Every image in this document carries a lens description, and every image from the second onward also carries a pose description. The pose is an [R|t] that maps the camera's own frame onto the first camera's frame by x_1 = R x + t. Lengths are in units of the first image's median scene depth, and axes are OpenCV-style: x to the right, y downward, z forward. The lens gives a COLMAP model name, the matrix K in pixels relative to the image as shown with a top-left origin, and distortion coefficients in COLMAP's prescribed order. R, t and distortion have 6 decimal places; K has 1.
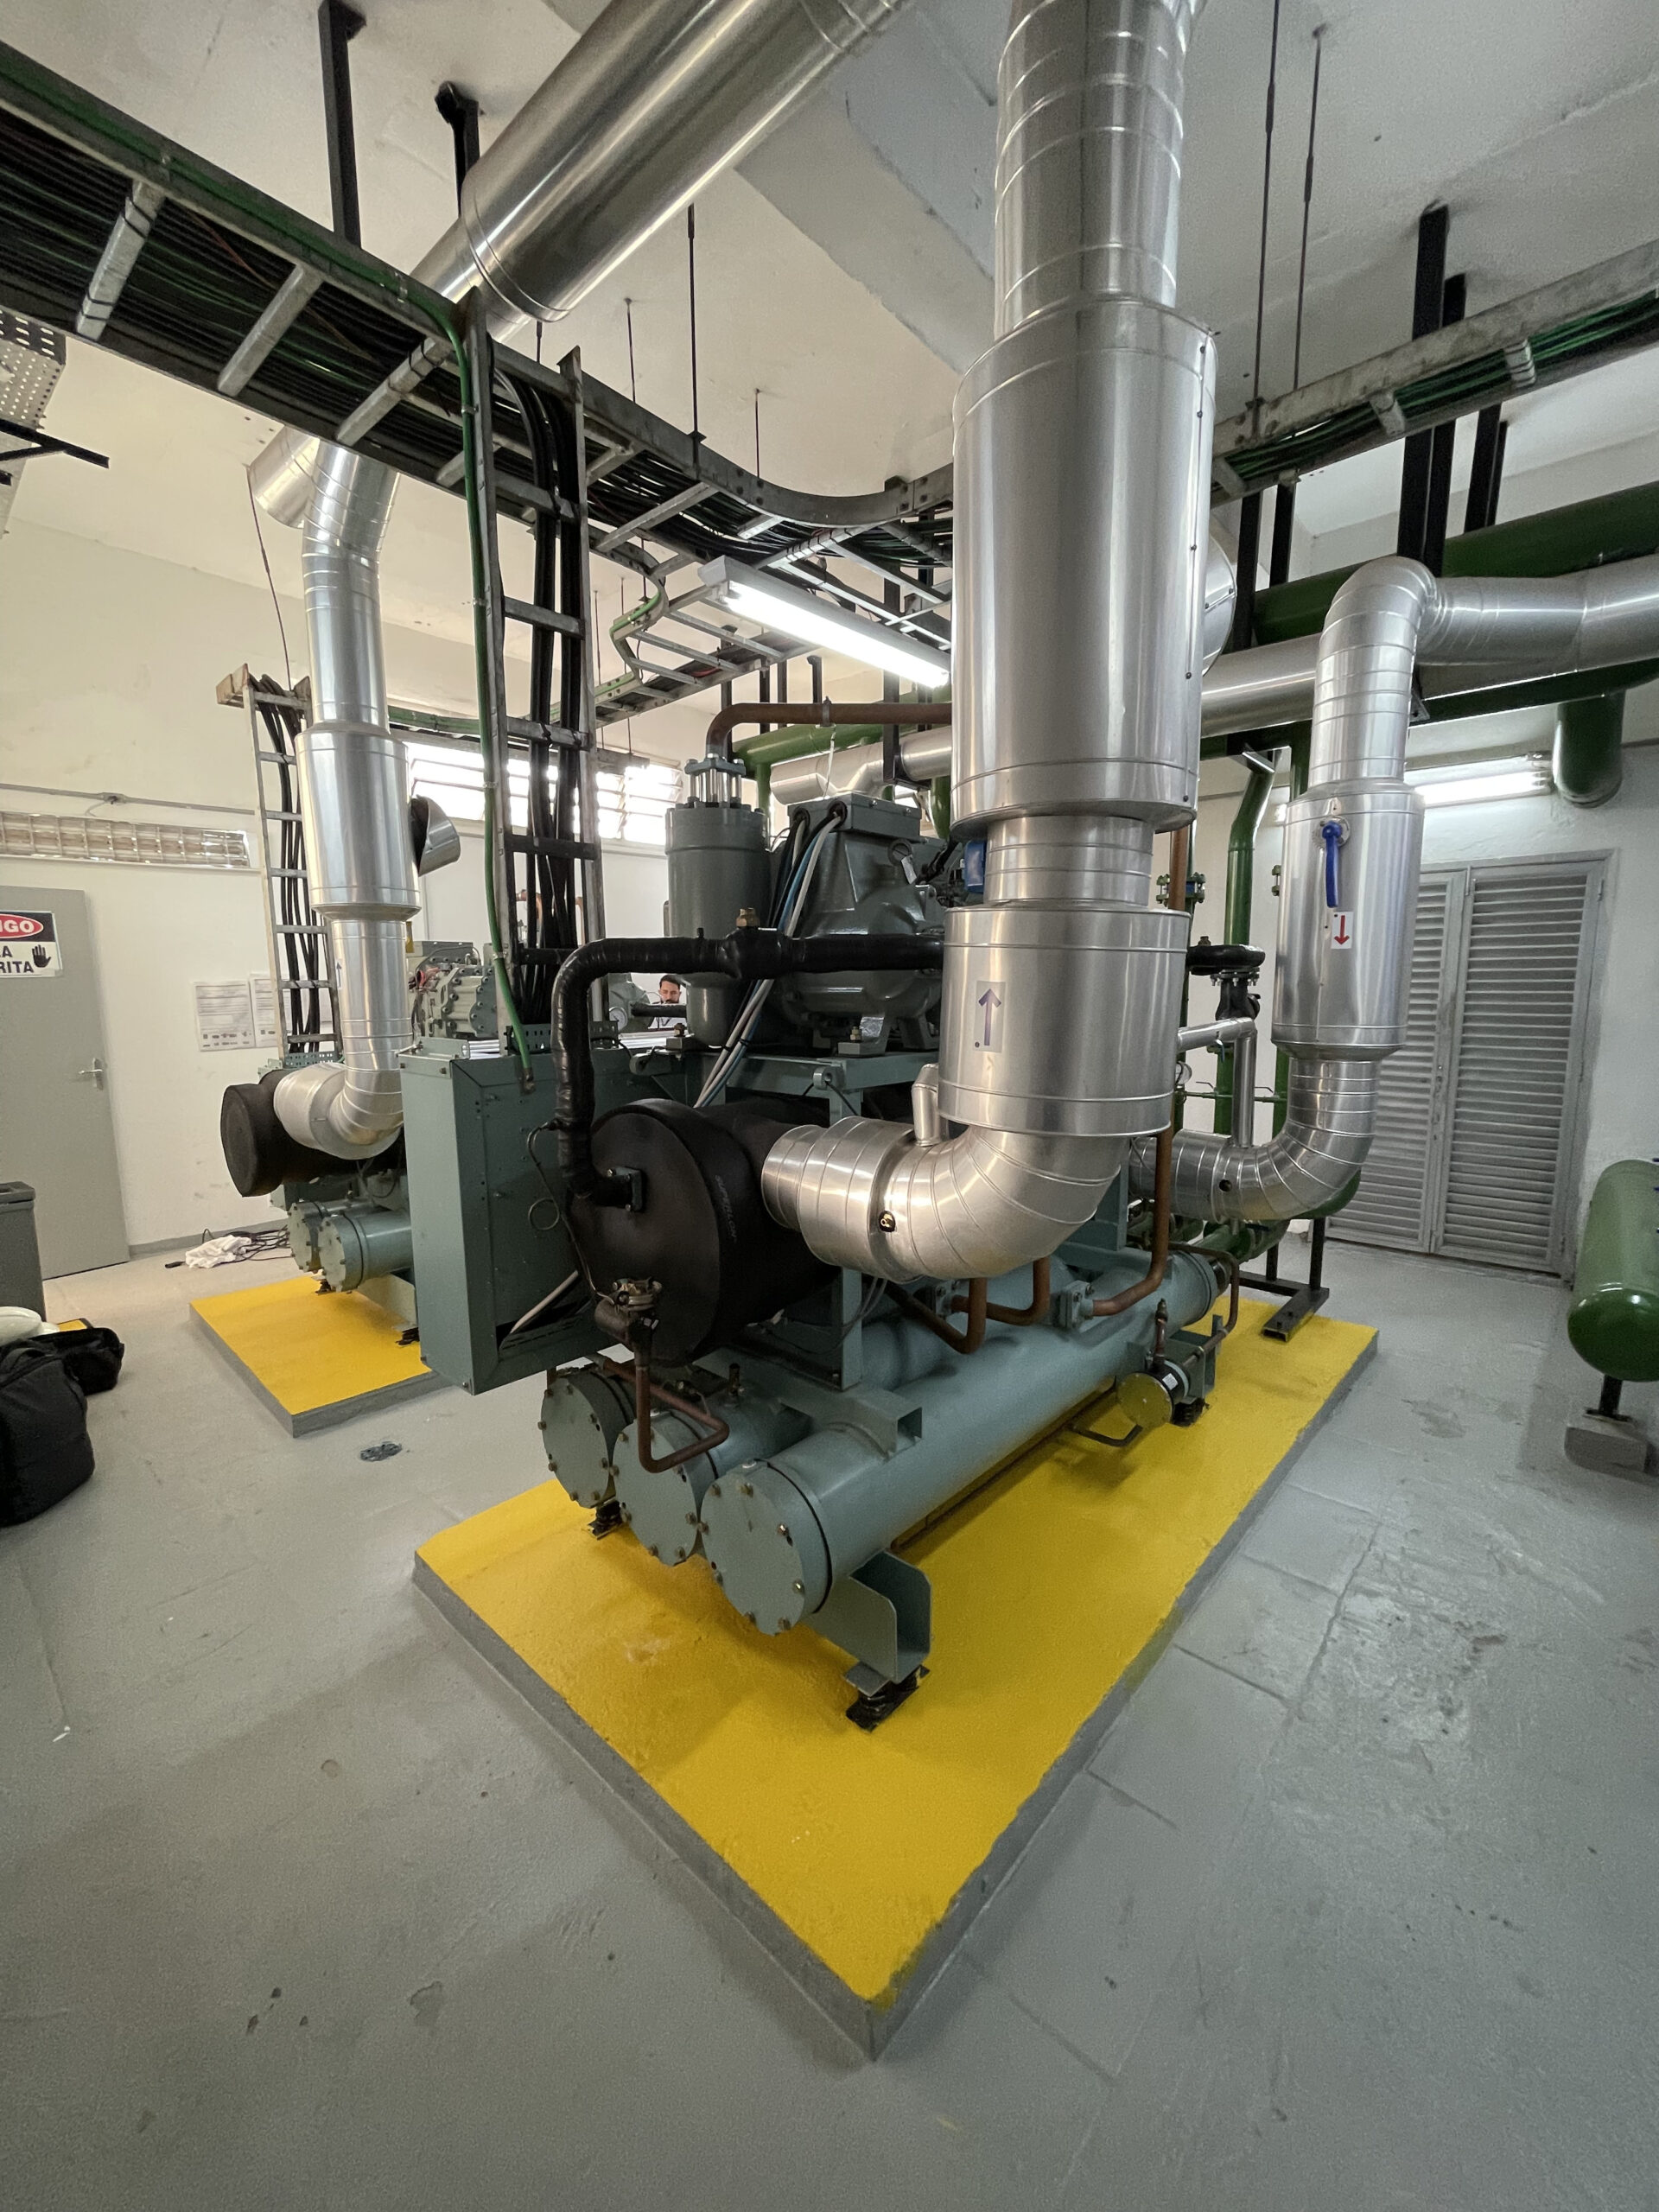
lens RADIAL K [[892.1, 0, 825.4], [0, 892.1, 1105.1], [0, 0, 1]] dist [-0.002679, -0.000088]
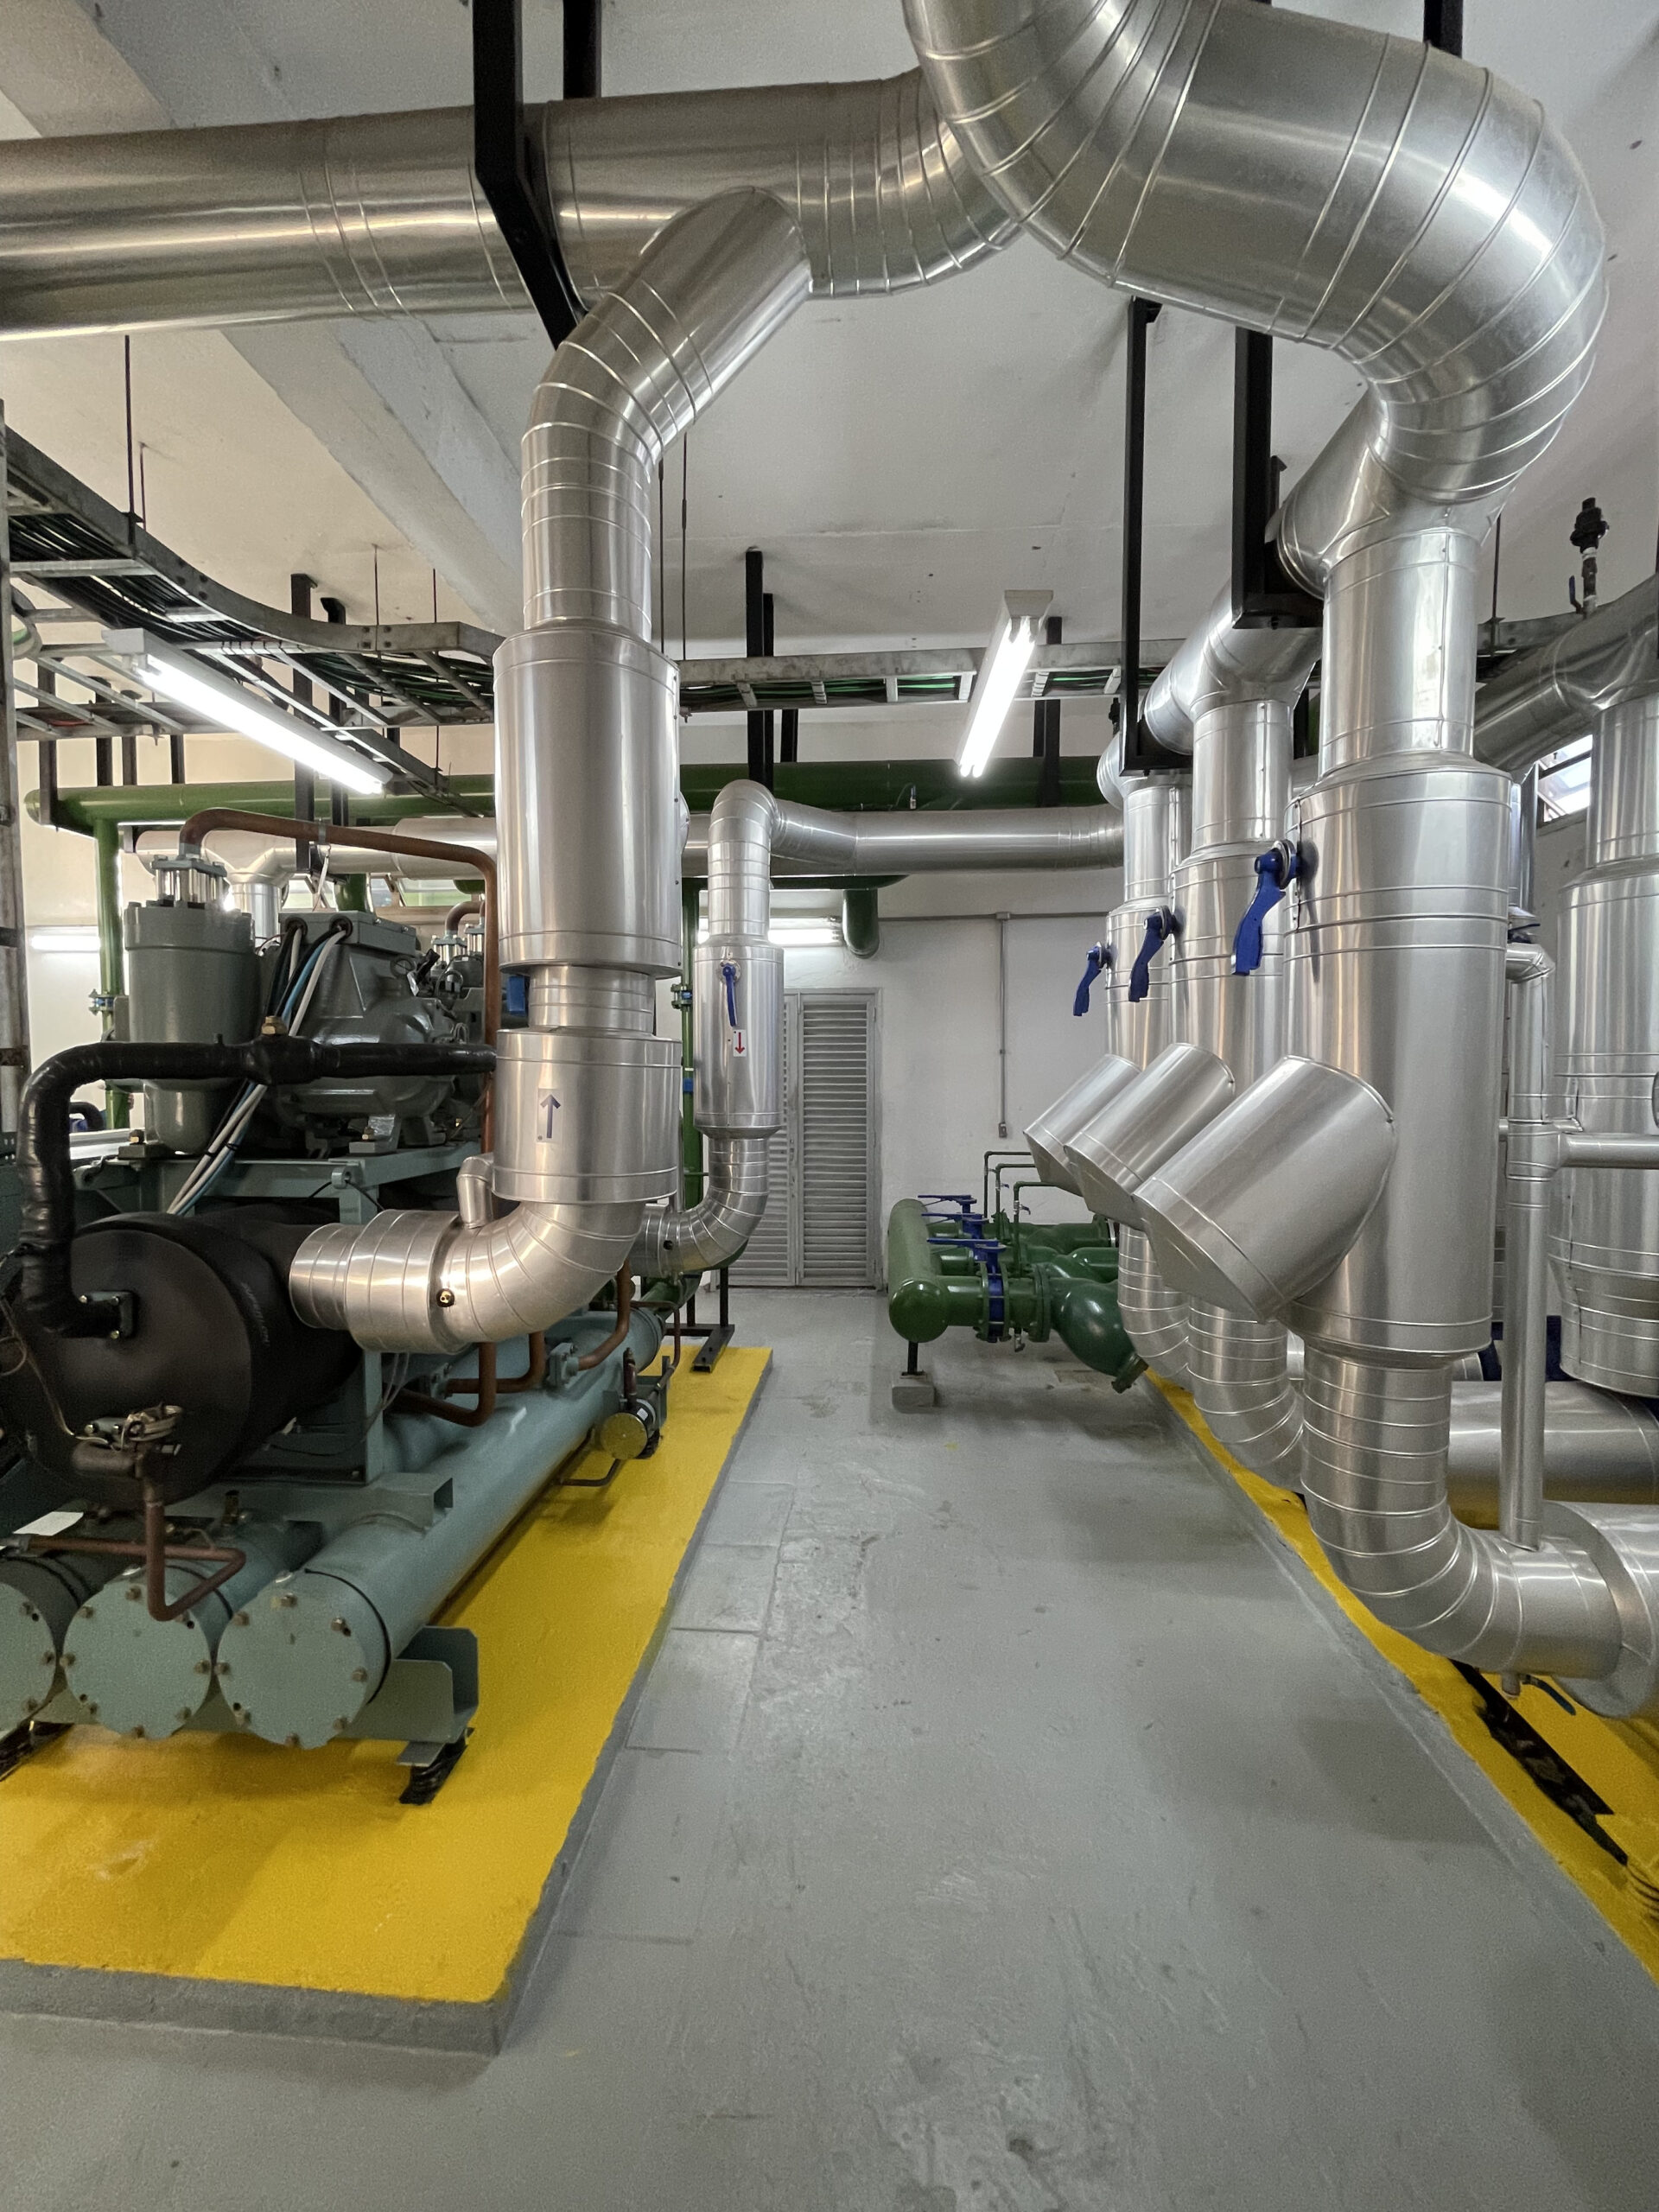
lens RADIAL K [[892.1, 0, 825.4], [0, 892.1, 1105.1], [0, 0, 1]] dist [-0.002679, -0.000088]
pose [[0.788637, -0.020239, 0.614526, -0.151450], [0.080703, 0.994219, -0.070825, 0.004048], [-0.609540, 0.105450, 0.785711, -0.132824]]
